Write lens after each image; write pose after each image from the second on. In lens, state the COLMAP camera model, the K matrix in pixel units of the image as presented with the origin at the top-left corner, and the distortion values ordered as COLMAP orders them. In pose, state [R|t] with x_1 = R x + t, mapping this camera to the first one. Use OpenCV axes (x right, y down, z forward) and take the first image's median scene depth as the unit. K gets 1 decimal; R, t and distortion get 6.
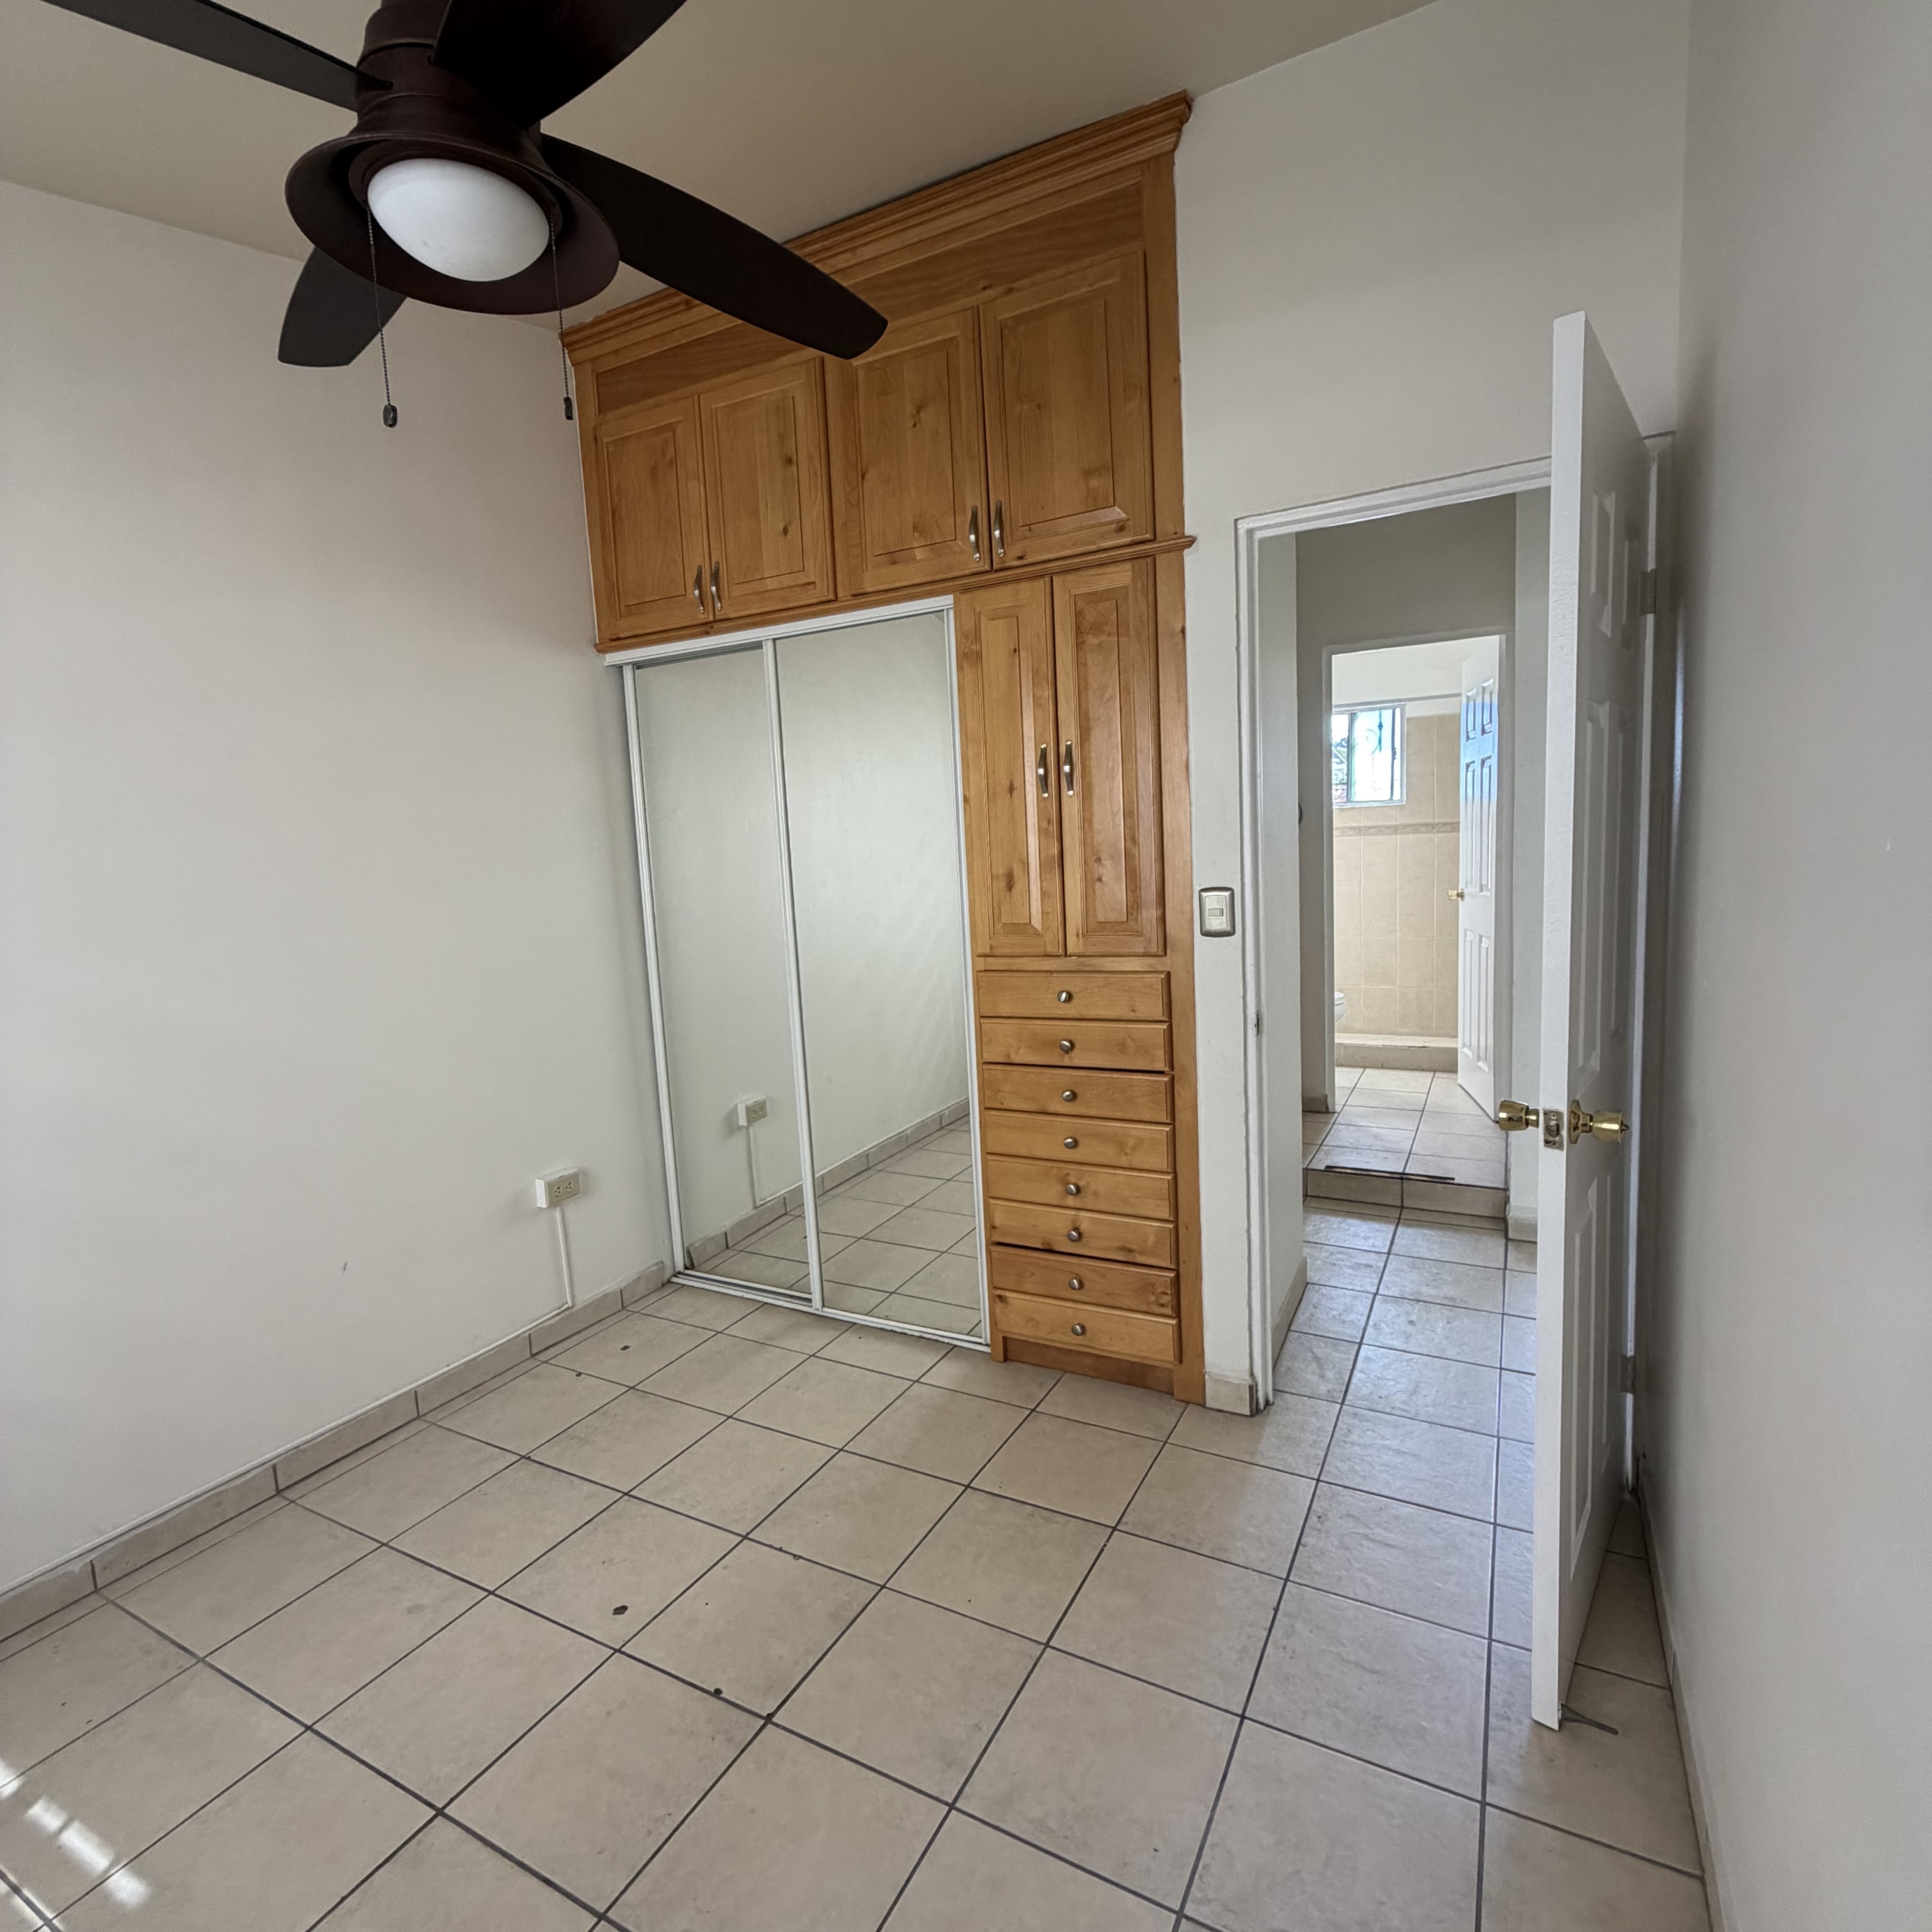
lens RADIAL K [[1033.1, 0, 966.5], [0, 1033.1, 956.5], [0, 0, 1]] dist [-0.002170, -0.000560]
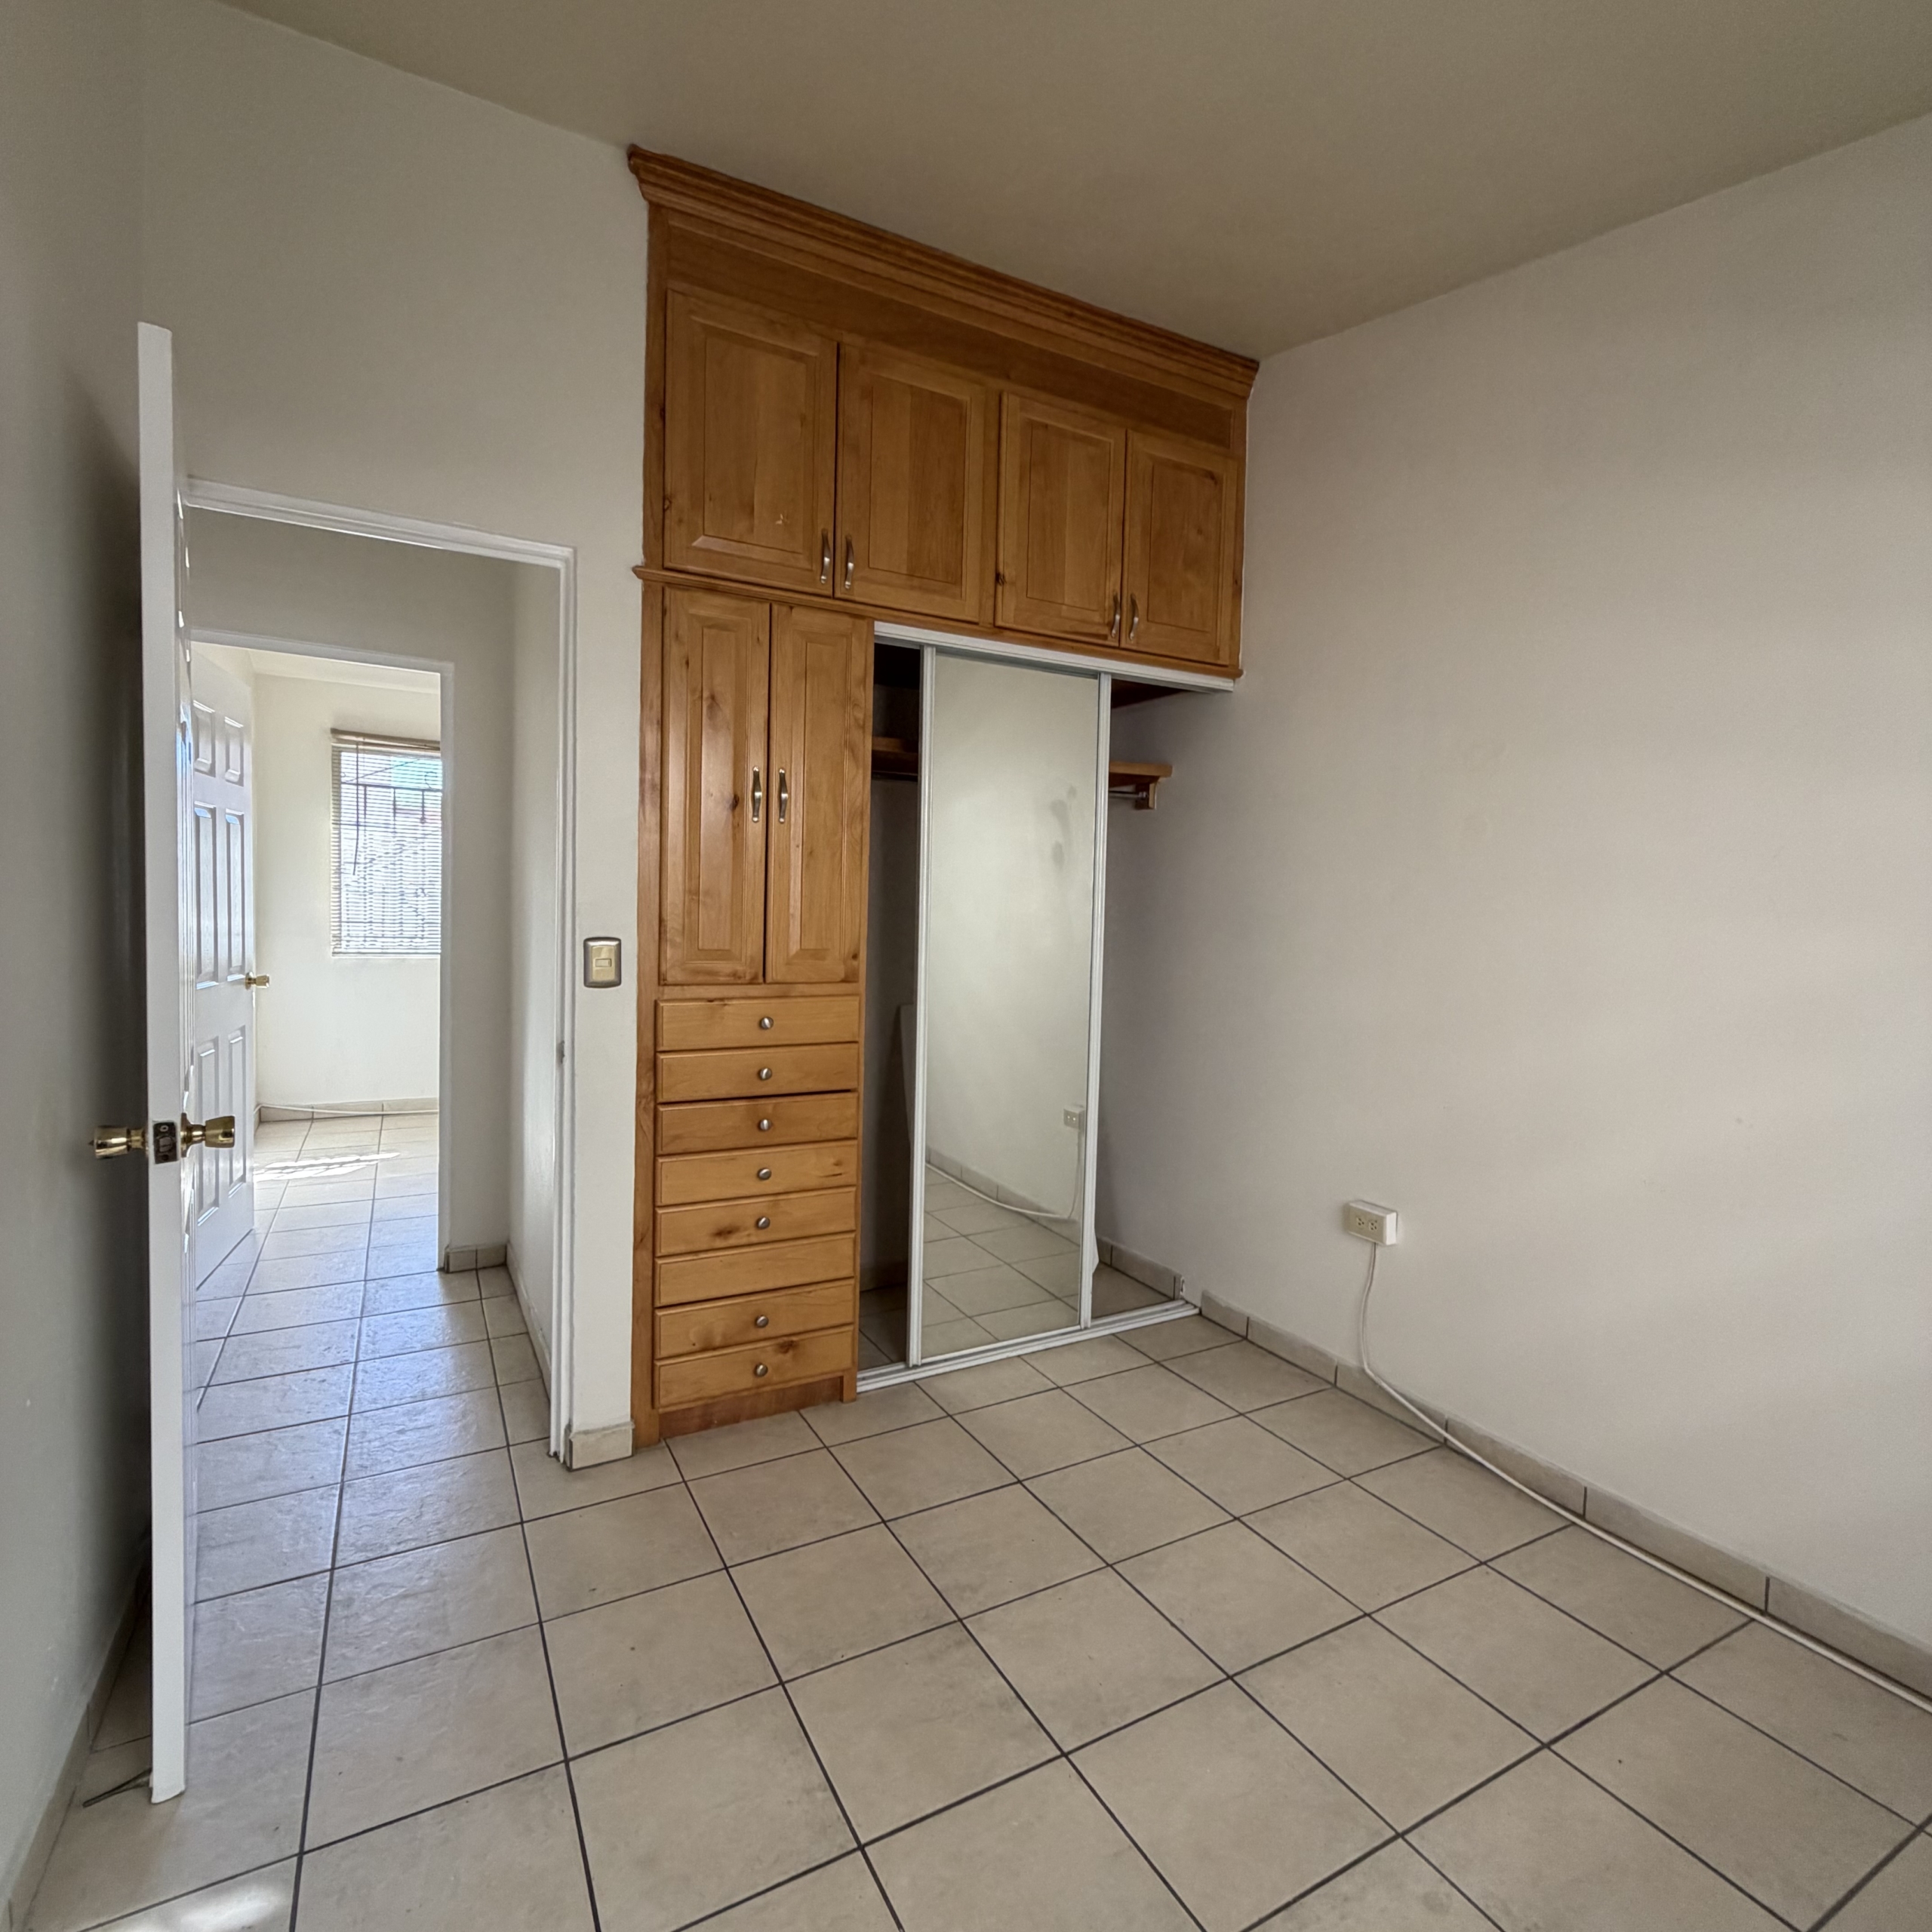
lens RADIAL K [[1033.1, 0, 961.1], [0, 1033.1, 967.4], [0, 0, 1]] dist [-0.002170, -0.000560]
pose [[0.553775, 0.001654, 0.832665, -0.388276], [0.058740, 0.997429, -0.041046, 0.022503], [-0.830592, 0.071641, 0.552254, 0.179904]]
